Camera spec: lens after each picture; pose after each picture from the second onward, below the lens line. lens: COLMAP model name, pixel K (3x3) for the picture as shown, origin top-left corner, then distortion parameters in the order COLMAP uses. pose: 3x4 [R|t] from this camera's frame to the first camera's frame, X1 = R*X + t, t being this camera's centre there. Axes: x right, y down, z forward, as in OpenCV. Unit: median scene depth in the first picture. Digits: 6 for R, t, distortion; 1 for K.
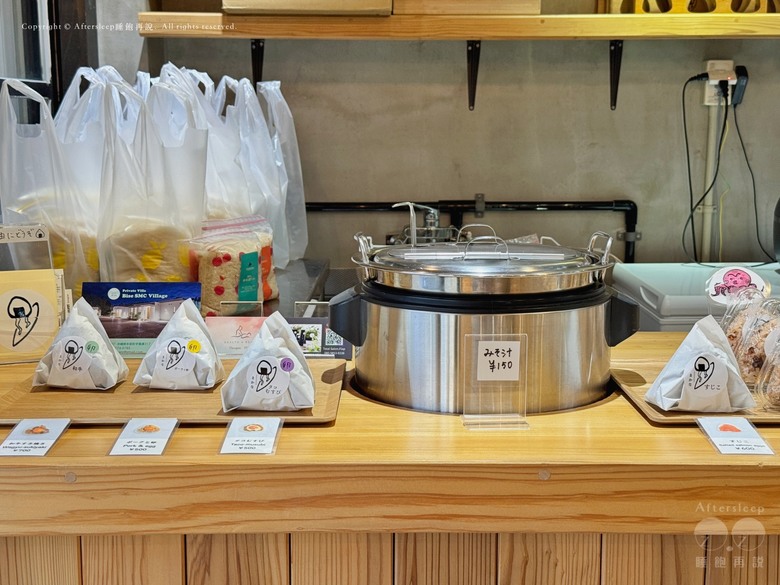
lens RADIAL K [[1105.5, 0, 390.5], [0, 1105.5, 292.3], [0, 0, 1]] dist [0.131314, 0.000000]
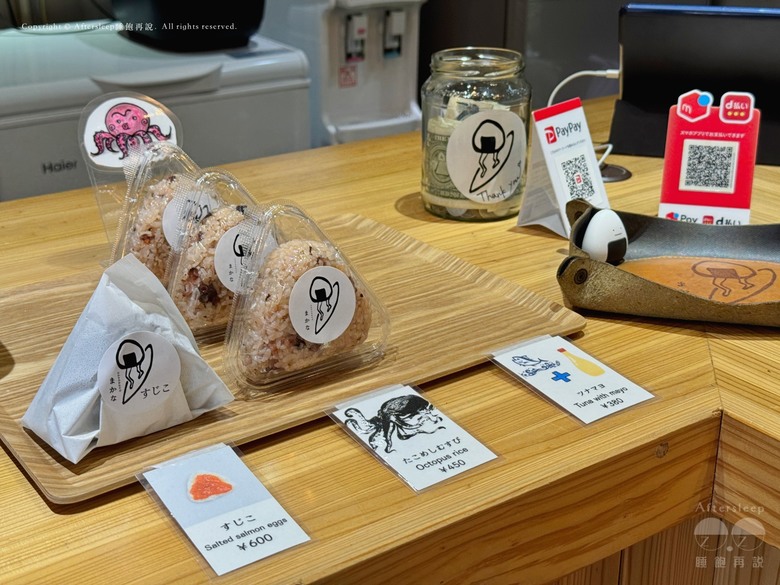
lens RADIAL K [[1105.5, 0, 389.9], [0, 1105.5, 292.1], [0, 0, 1]] dist [0.131314, 0.000000]
pose [[0.824726, -0.222072, 0.520106, 0.119159], [0.091021, 0.959810, 0.265482, -0.084273], [-0.558159, -0.171609, 0.811794, 0.526259]]
